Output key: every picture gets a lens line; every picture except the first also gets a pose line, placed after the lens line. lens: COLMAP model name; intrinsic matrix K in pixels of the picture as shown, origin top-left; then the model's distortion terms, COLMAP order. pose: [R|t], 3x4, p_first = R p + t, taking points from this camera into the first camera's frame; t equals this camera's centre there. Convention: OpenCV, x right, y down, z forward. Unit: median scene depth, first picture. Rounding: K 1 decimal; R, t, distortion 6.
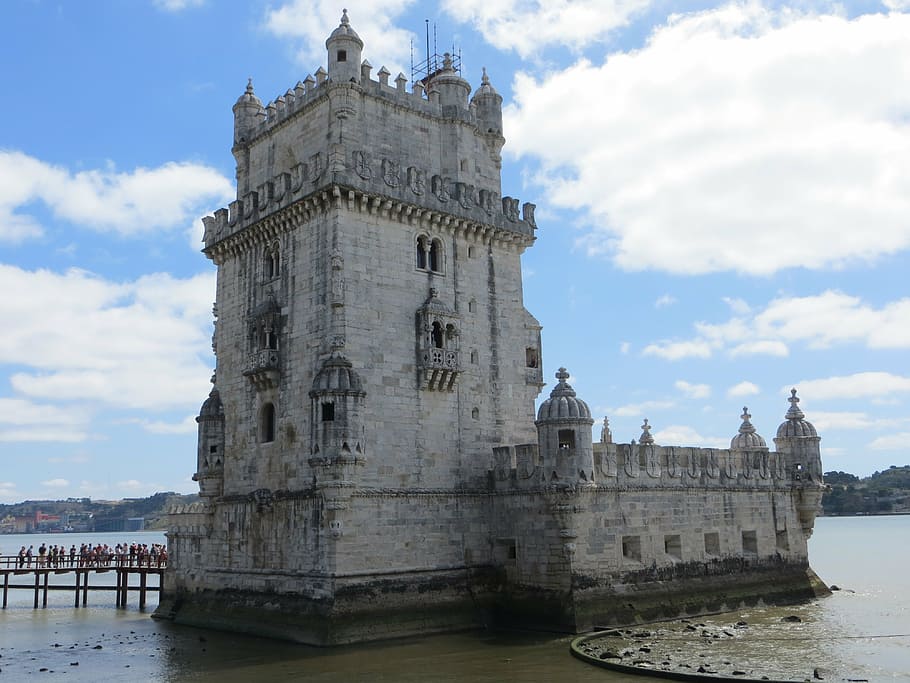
lens RADIAL K [[940.4, 0, 455.0], [0, 940.4, 341.5], [0, 0, 1]] dist [-0.010772, -0.005634]
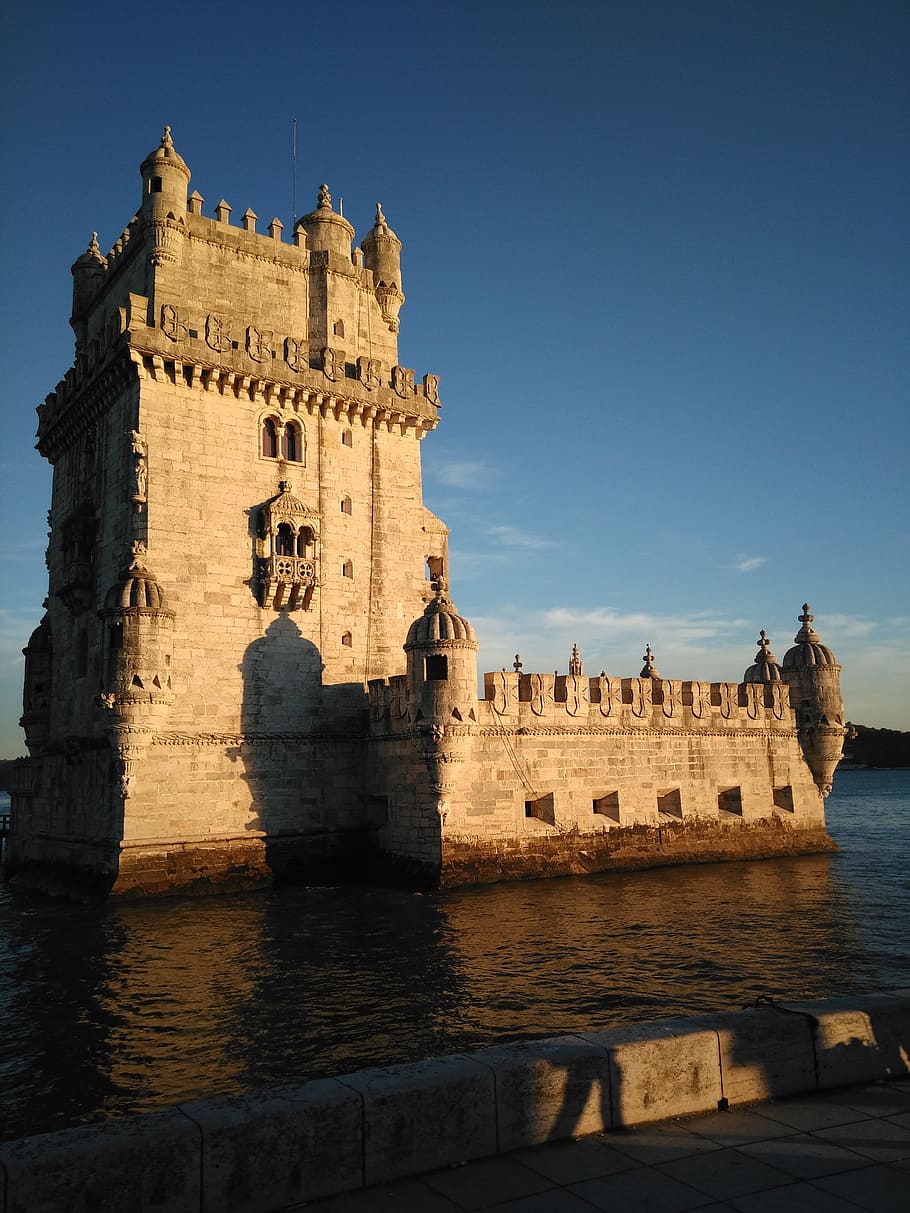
lens RADIAL K [[1005.5, 0, 455.0], [0, 1005.5, 606.5], [0, 0, 1]] dist [0.163060, -0.280942]
pose [[0.993937, -0.019028, -0.108288, 0.211176], [0.022102, 0.999384, 0.027259, 0.028742], [0.107702, -0.029487, 0.993746, 0.162851]]
